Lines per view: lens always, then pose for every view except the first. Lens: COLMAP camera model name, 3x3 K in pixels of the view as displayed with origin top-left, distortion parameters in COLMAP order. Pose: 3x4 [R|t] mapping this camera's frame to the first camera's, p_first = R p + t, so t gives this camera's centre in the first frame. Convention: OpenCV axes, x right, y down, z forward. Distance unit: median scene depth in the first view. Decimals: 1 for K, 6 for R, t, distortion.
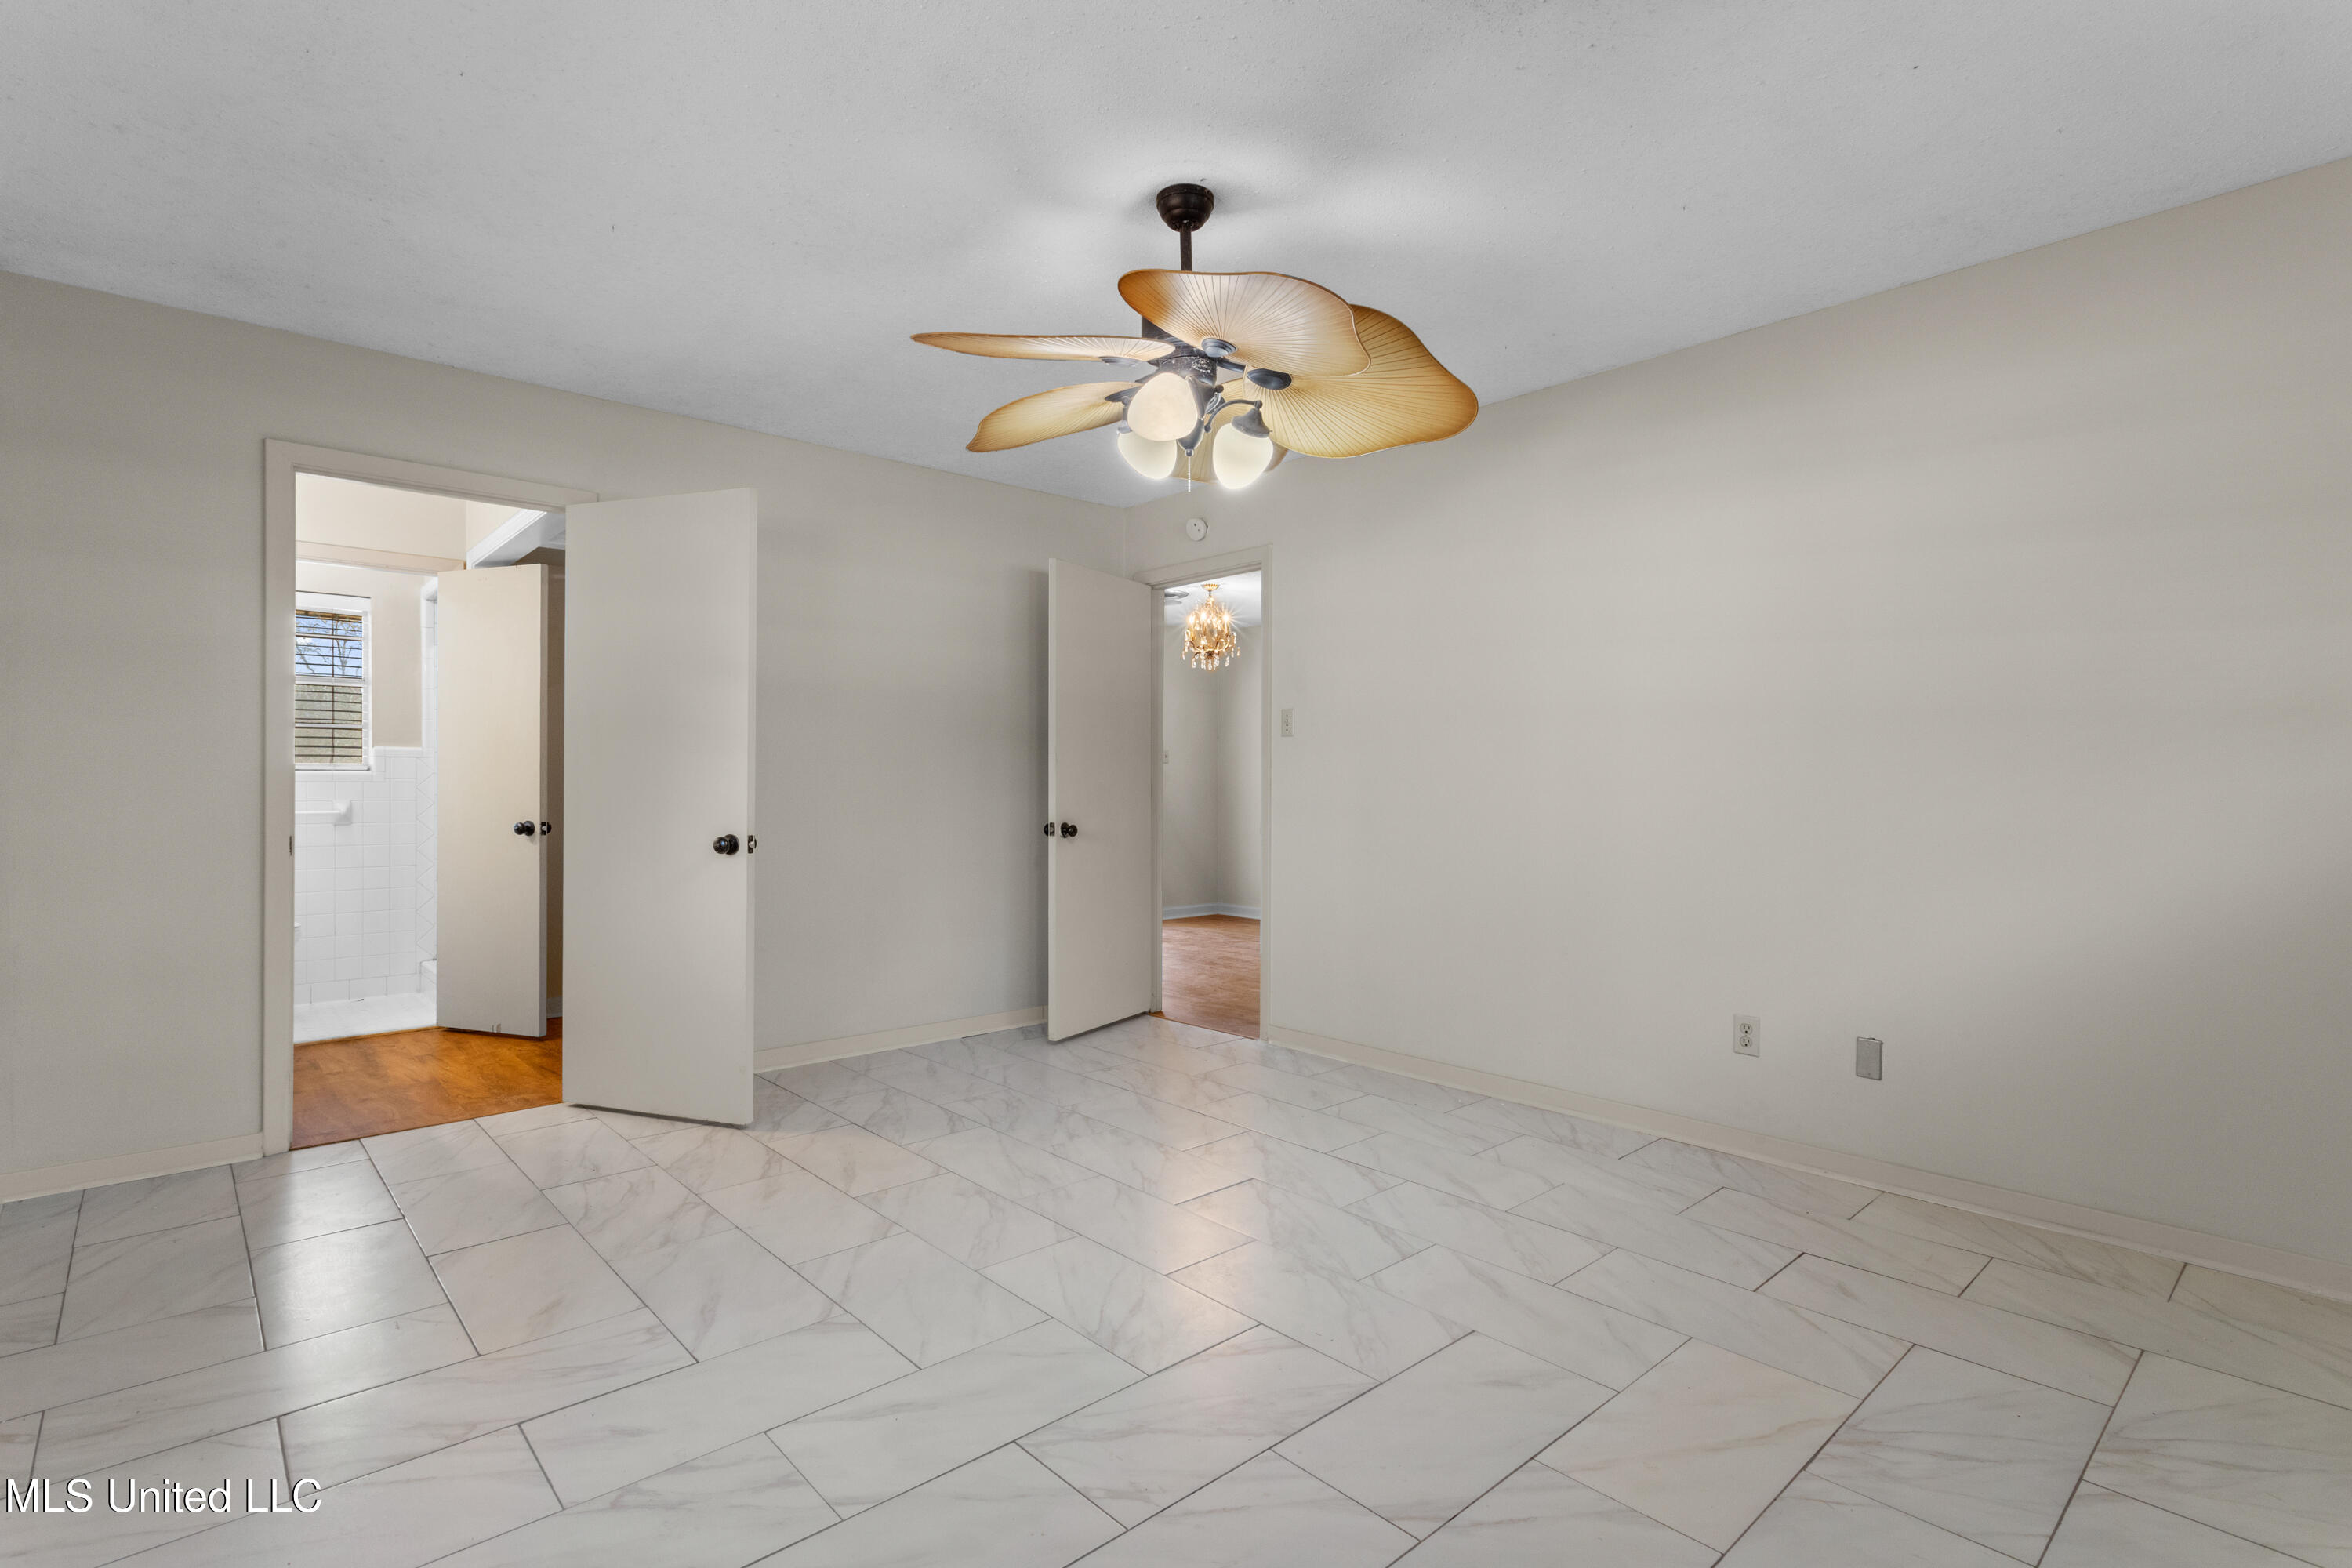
lens RADIAL K [[1117.0, 0, 1184.1], [0, 1117.0, 792.0], [0, 0, 1]] dist [-0.000874, 0.003270]
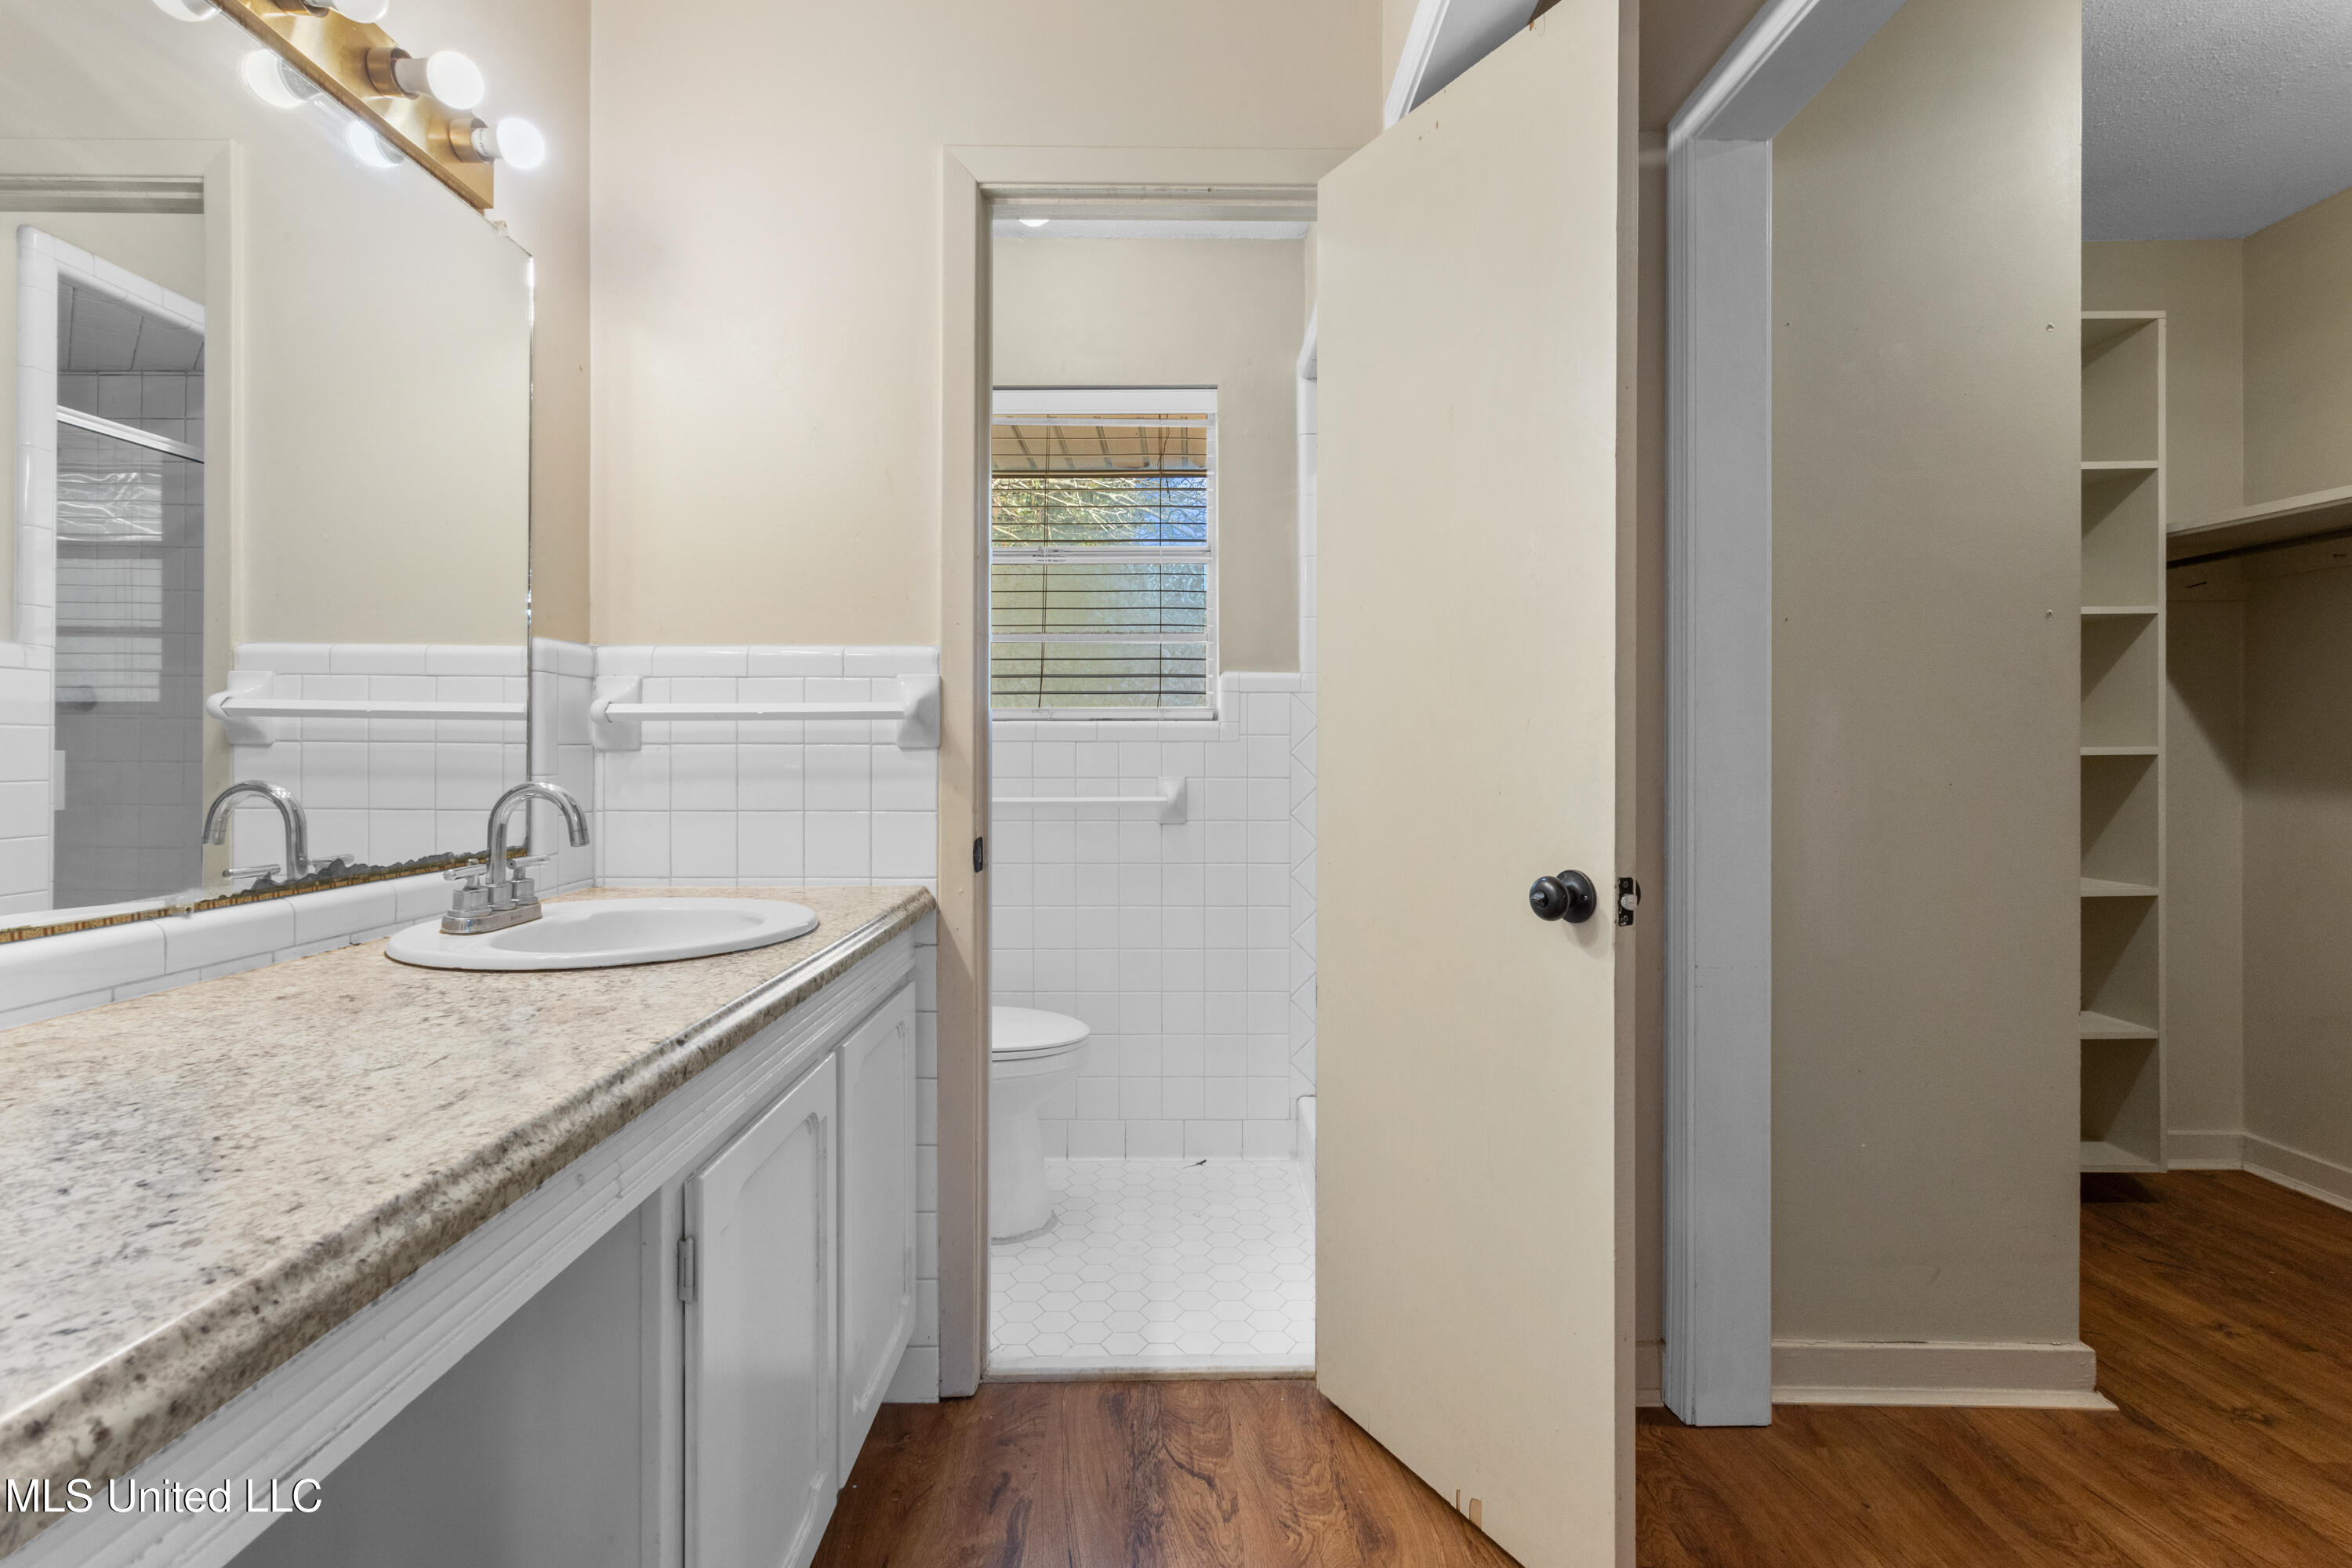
lens RADIAL K [[1117.0, 0, 1176.6], [0, 1117.0, 768.5], [0, 0, 1]] dist [-0.000874, 0.003270]
pose [[0.739743, 0.010164, -0.672813, -0.849766], [-0.005481, 0.999944, 0.009080, -0.001967], [0.672867, -0.003029, 0.739757, 1.309083]]
